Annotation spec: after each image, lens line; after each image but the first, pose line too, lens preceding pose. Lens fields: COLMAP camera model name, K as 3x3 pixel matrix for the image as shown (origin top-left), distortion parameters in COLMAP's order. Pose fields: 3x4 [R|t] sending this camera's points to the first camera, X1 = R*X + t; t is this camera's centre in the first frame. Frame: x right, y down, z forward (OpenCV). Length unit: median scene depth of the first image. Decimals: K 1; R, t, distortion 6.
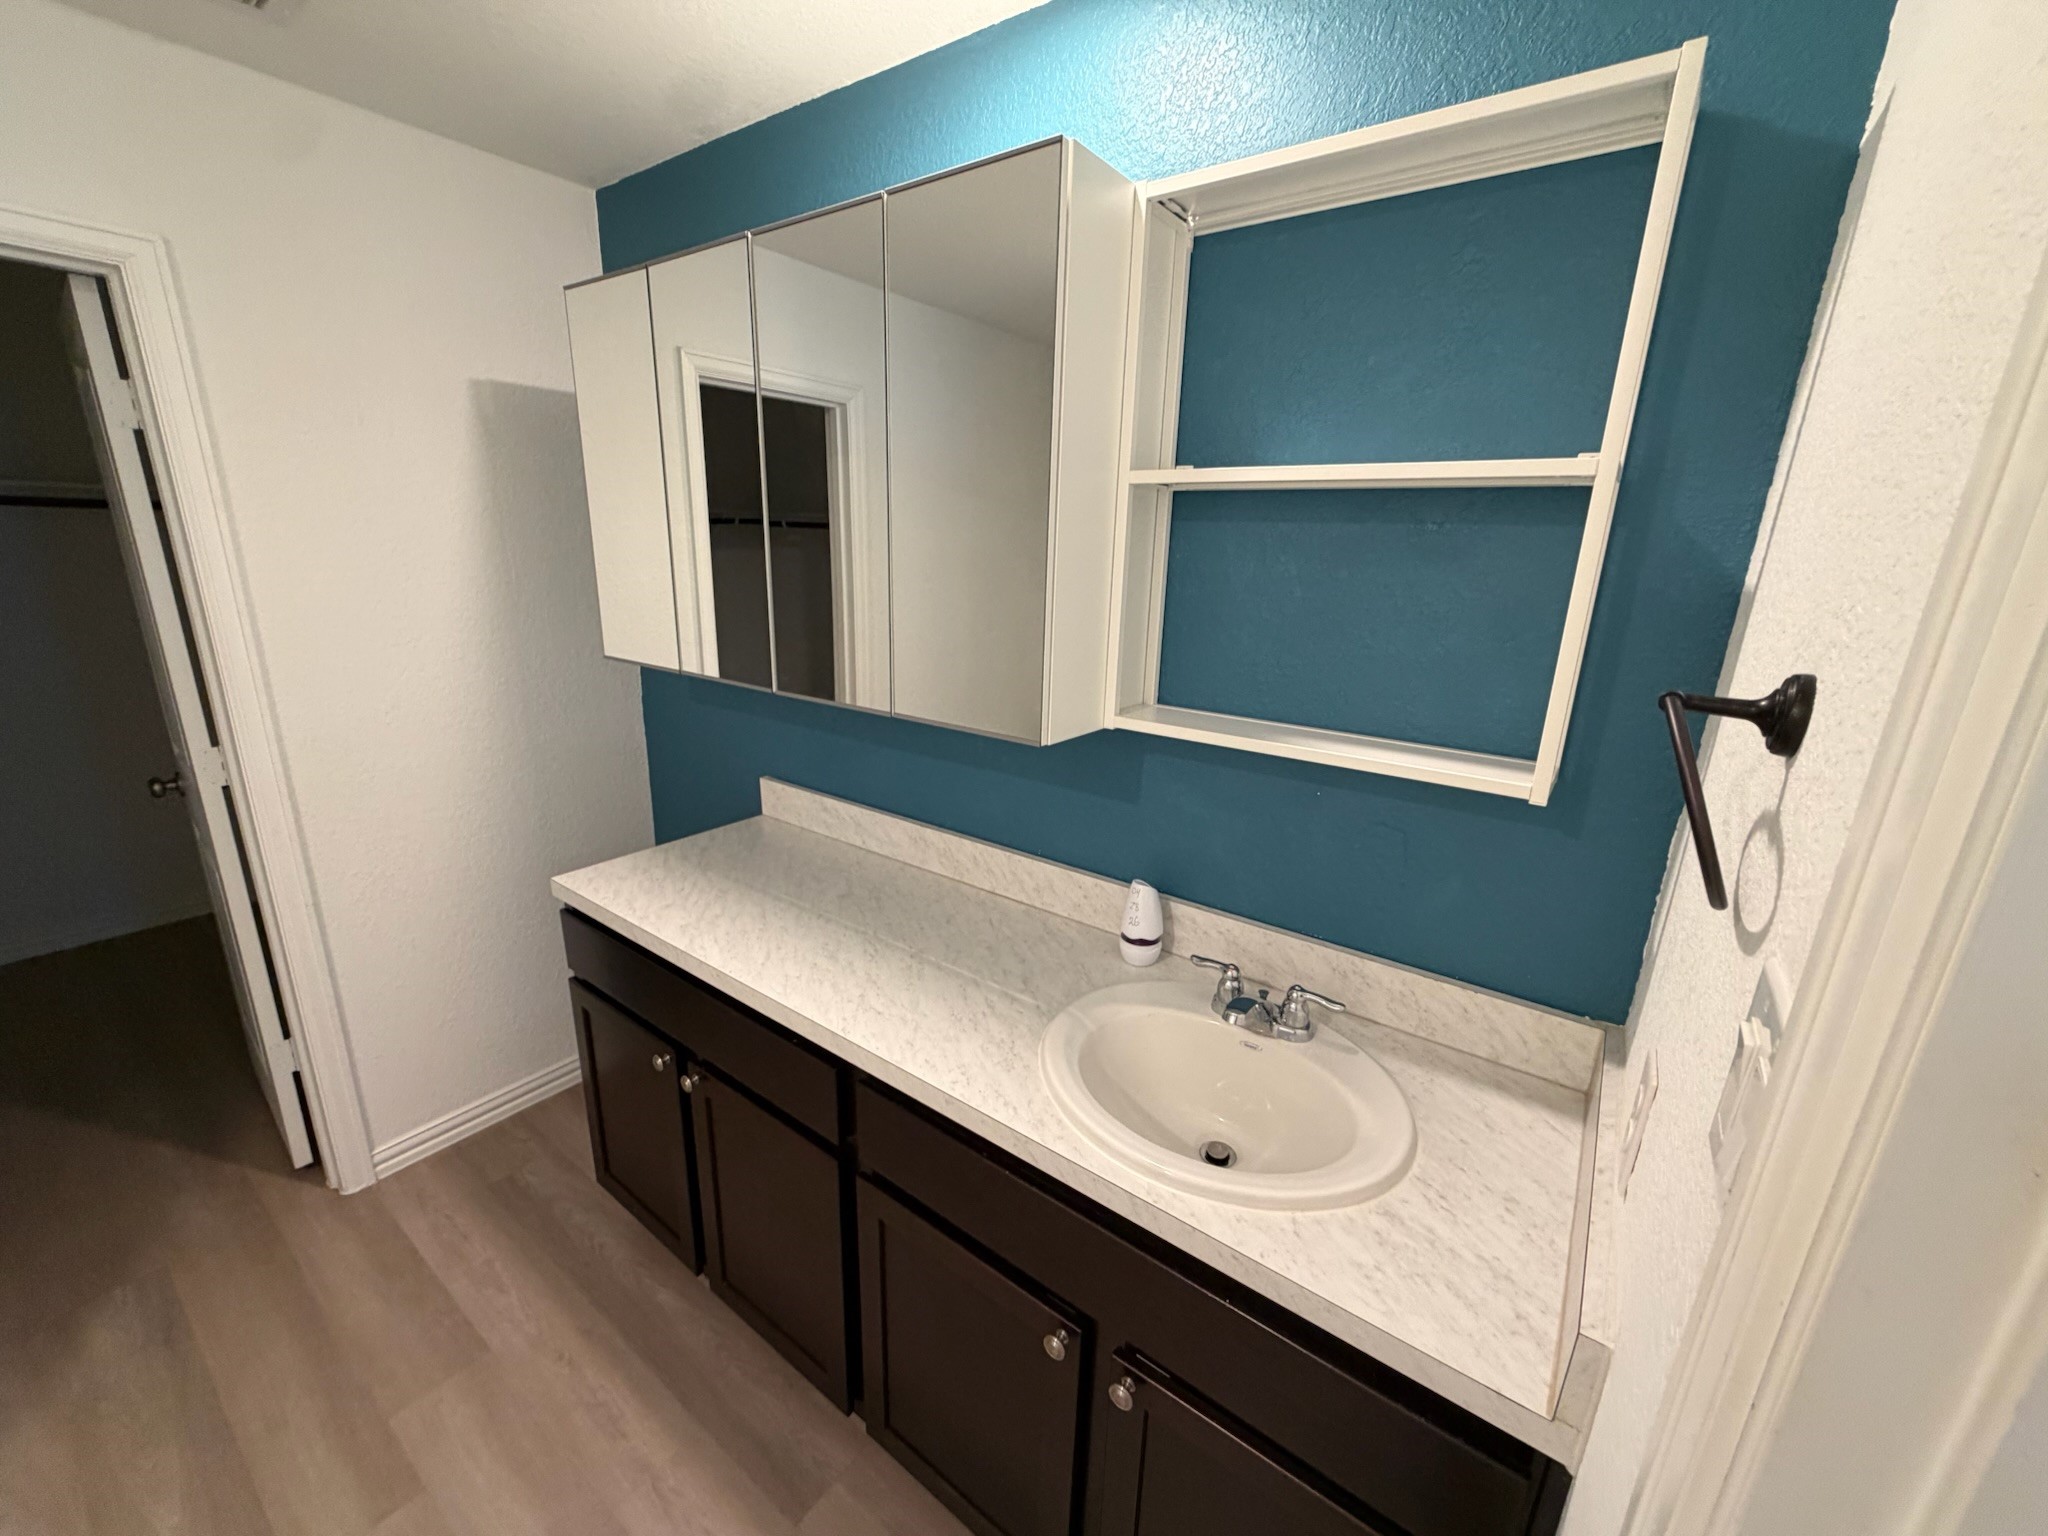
lens RADIAL K [[818.2, 0, 1016.5], [0, 818.2, 770.7], [0, 0, 1]] dist [-0.000634, 0.000417]
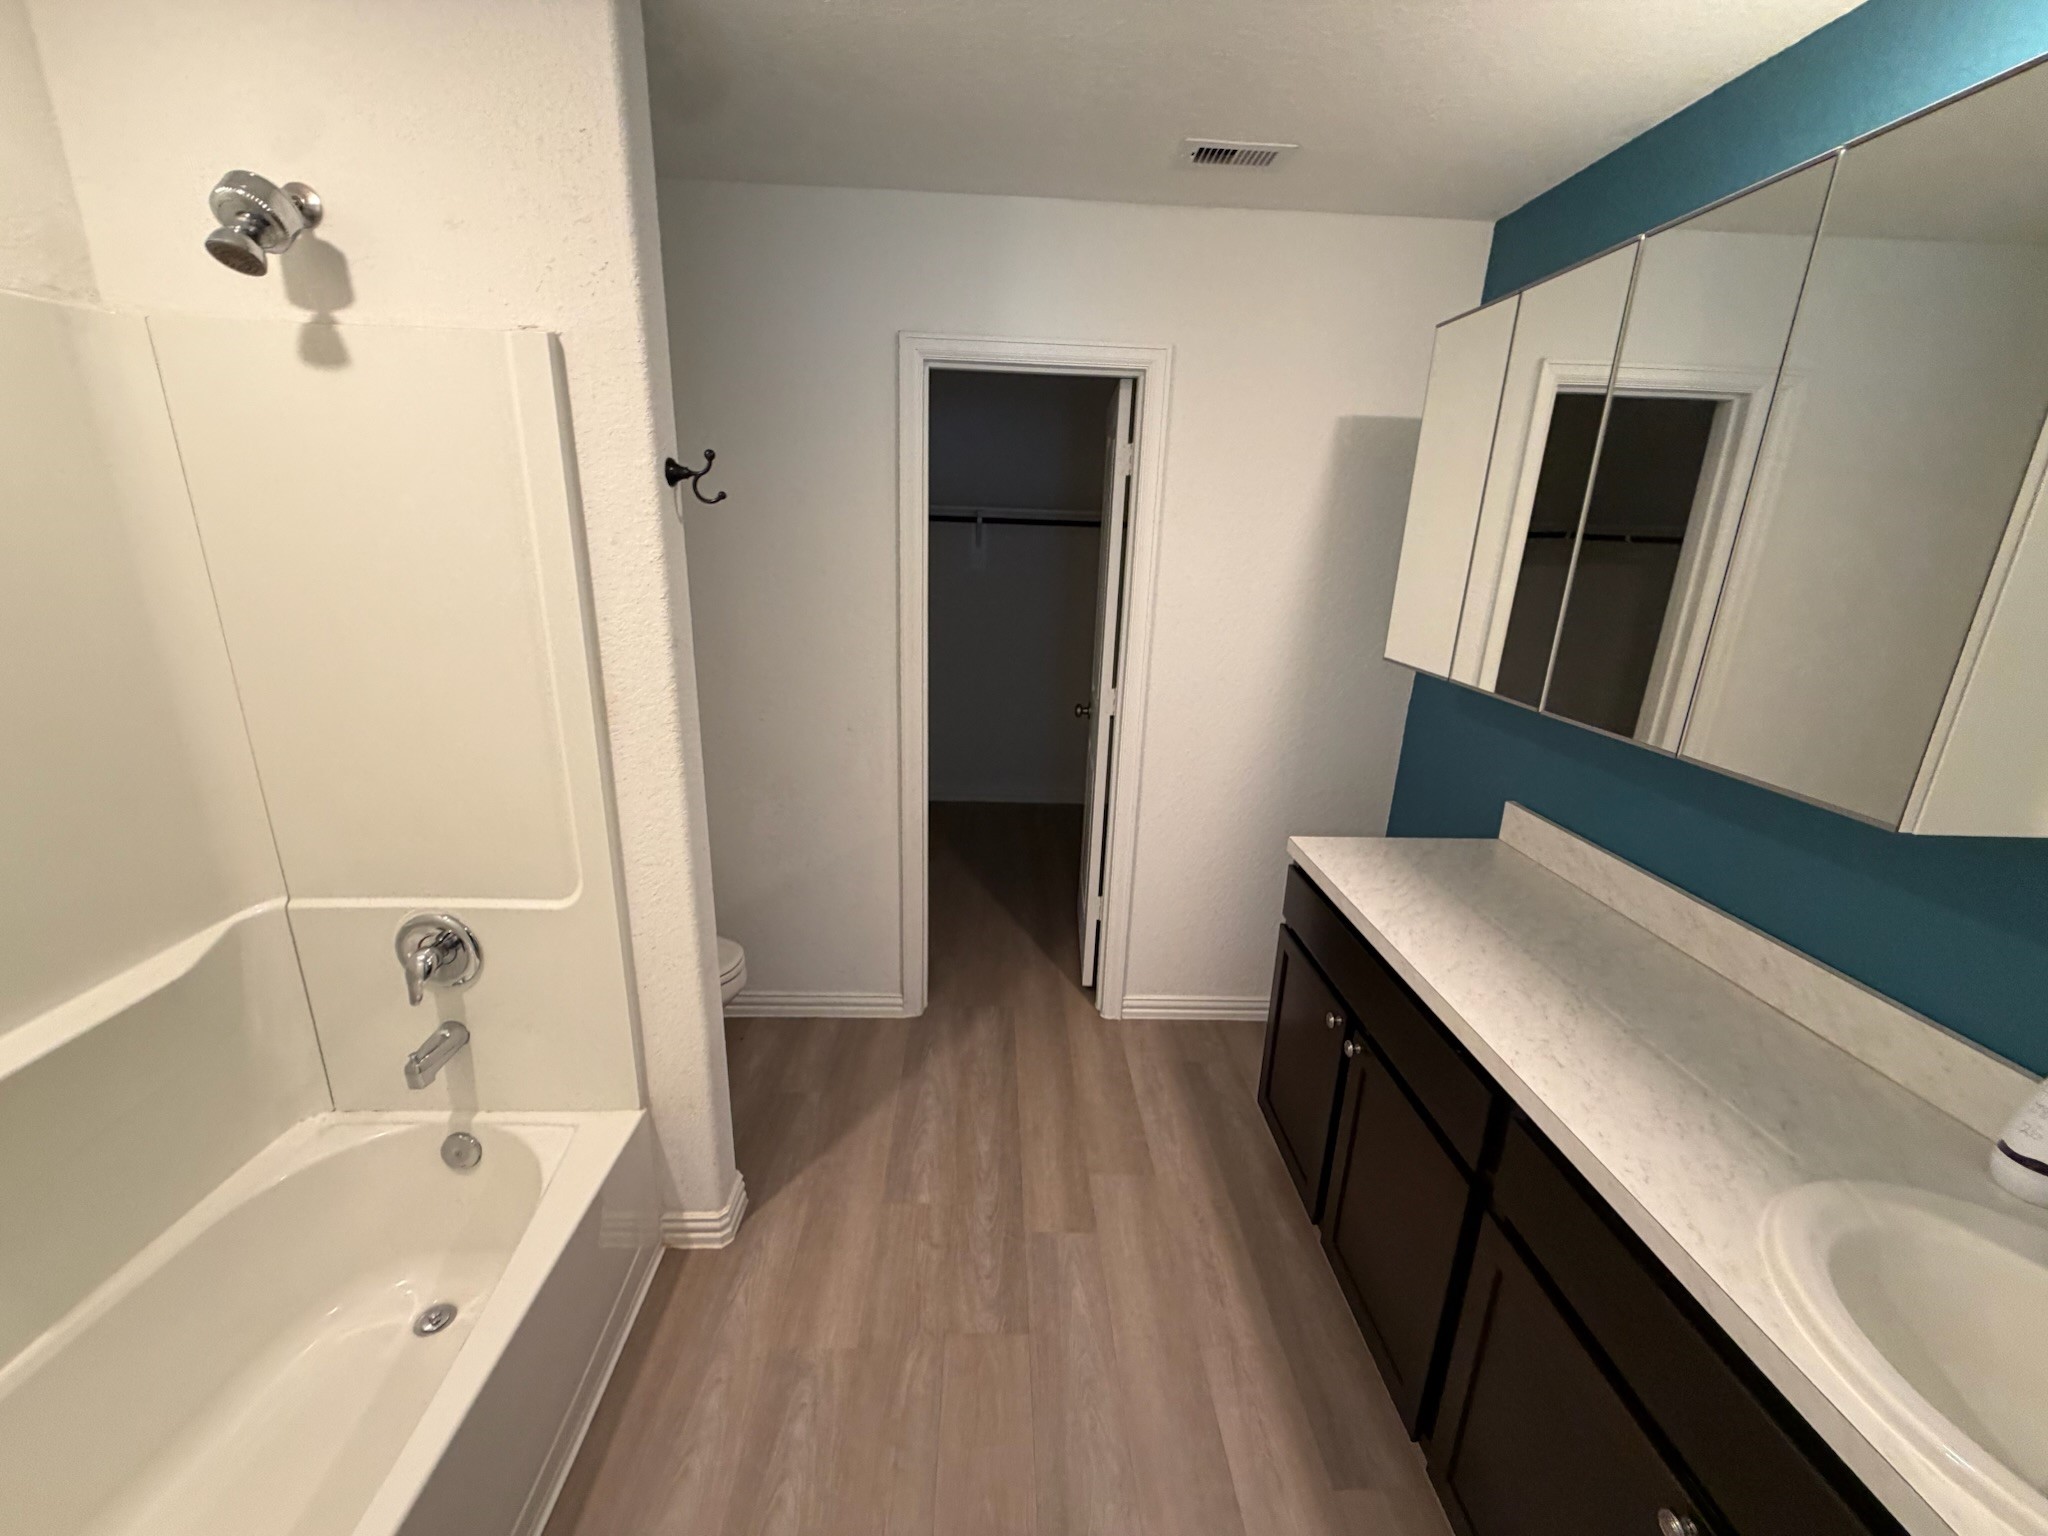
lens RADIAL K [[818.2, 0, 1020.5], [0, 818.2, 771.1], [0, 0, 1]] dist [-0.000634, 0.000417]
pose [[0.624110, 0.216062, -0.750869, 0.057975], [-0.227127, 0.969675, 0.090239, 0.022786], [0.747596, 0.114224, 0.654257, -0.078577]]
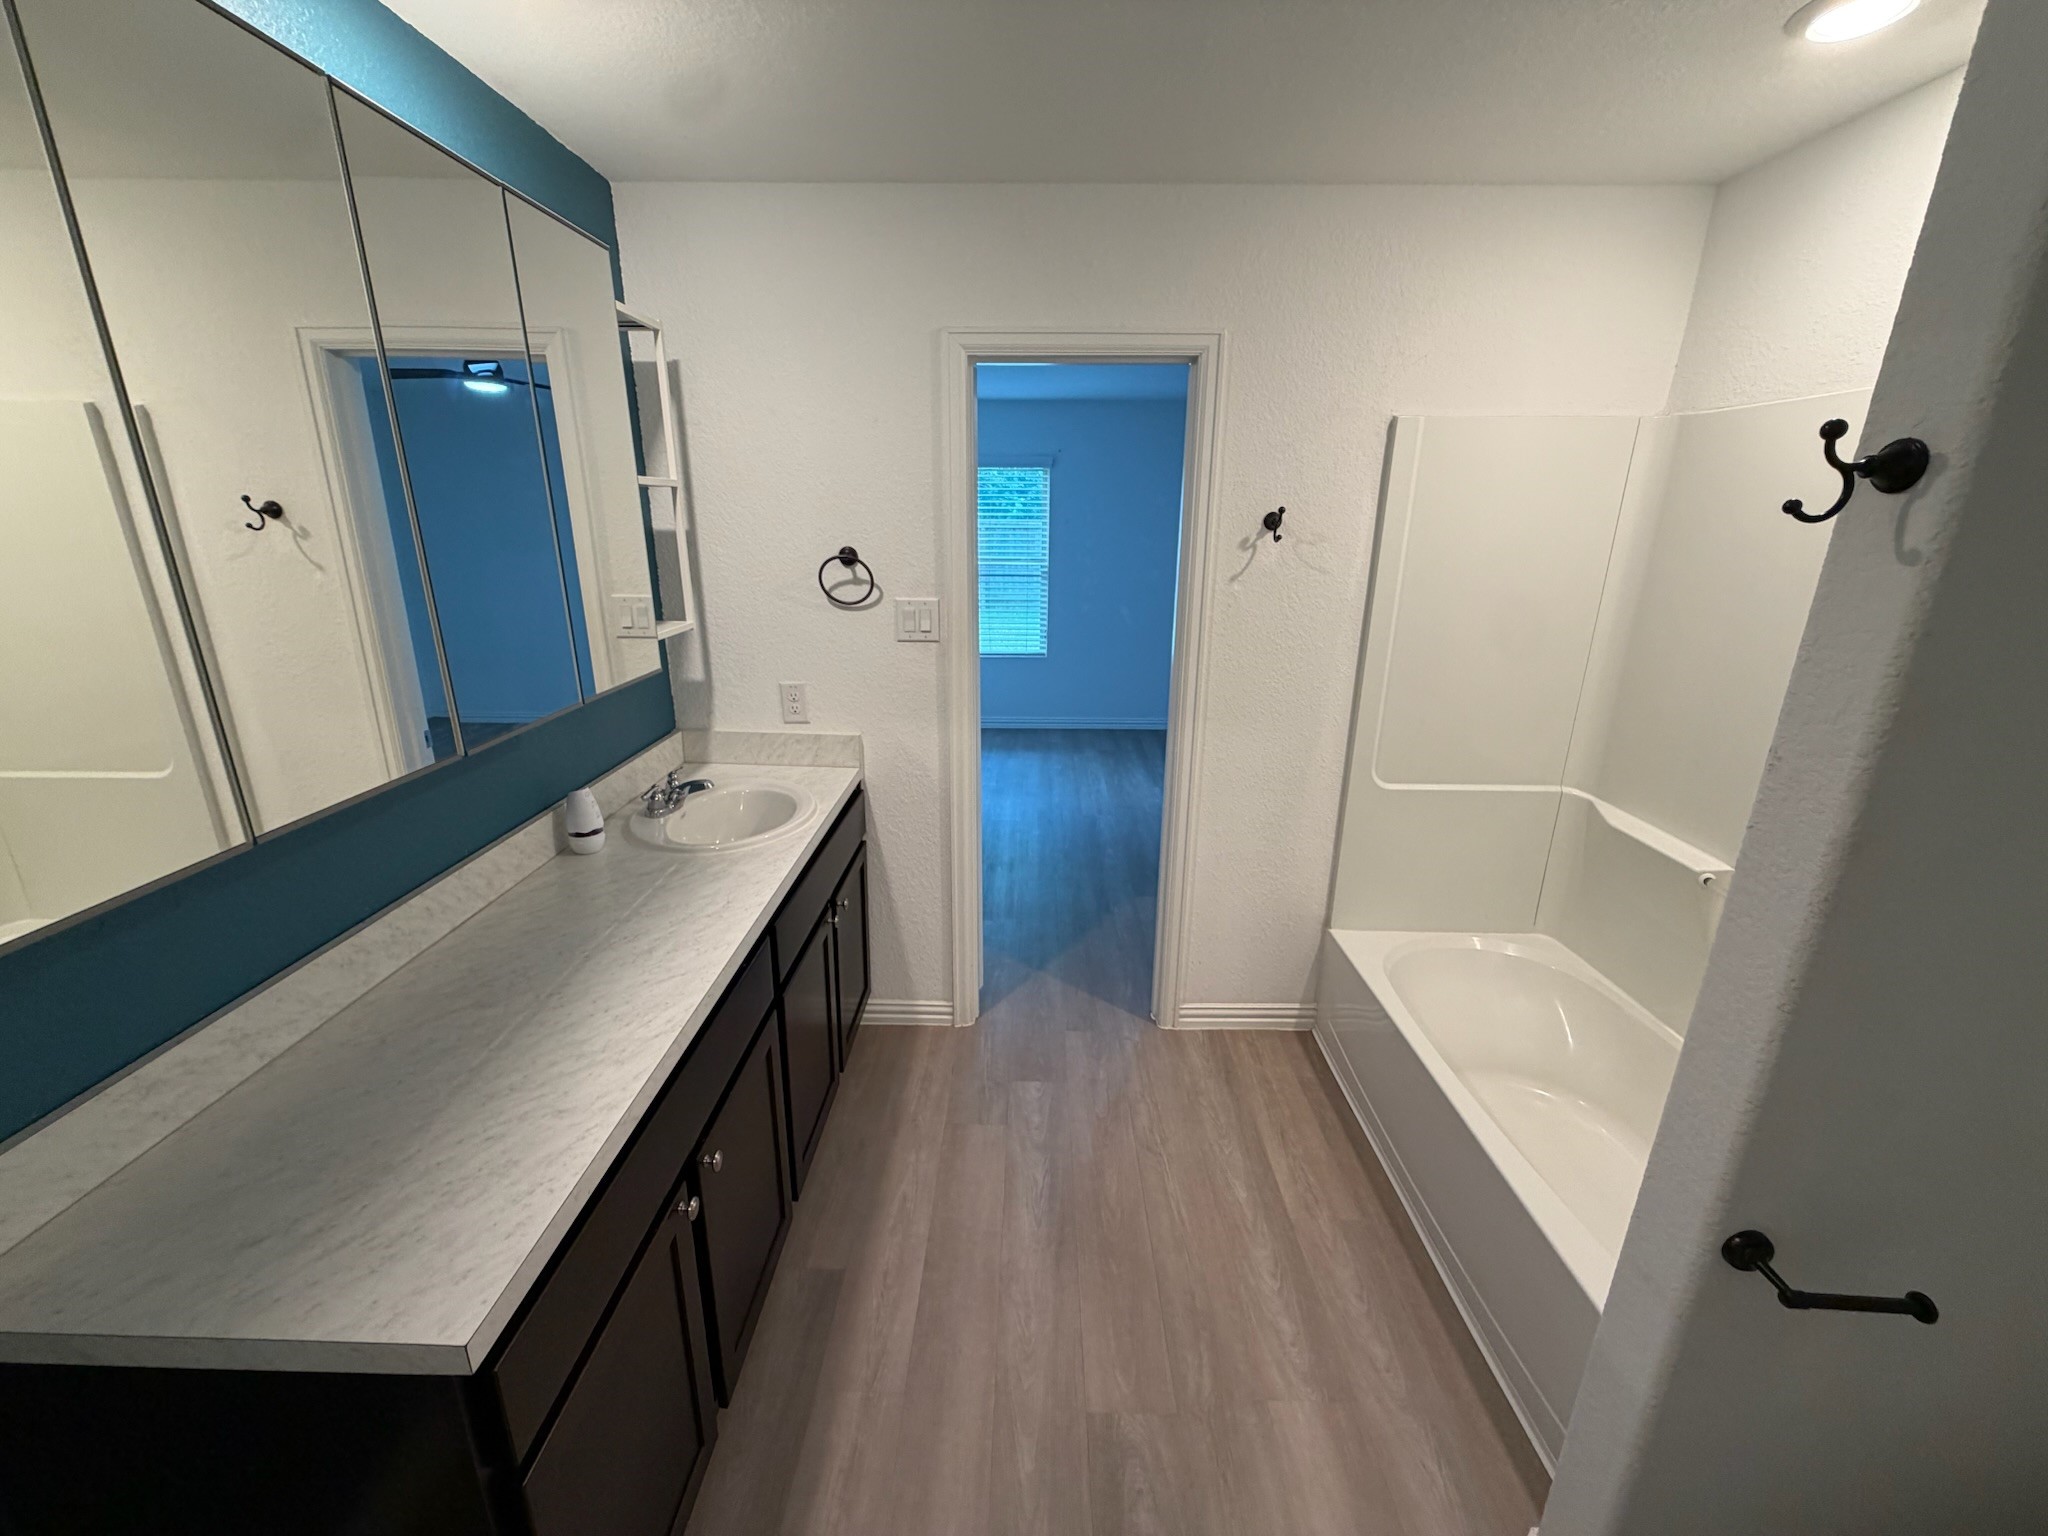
lens RADIAL K [[818.2, 0, 1018.8], [0, 818.2, 766.3], [0, 0, 1]] dist [-0.000634, 0.000417]
pose [[-0.580112, -0.274529, 0.766880, -1.054942], [0.198204, 0.865617, 0.459808, -0.300492], [-0.790054, 0.418738, -0.447742, 0.877913]]
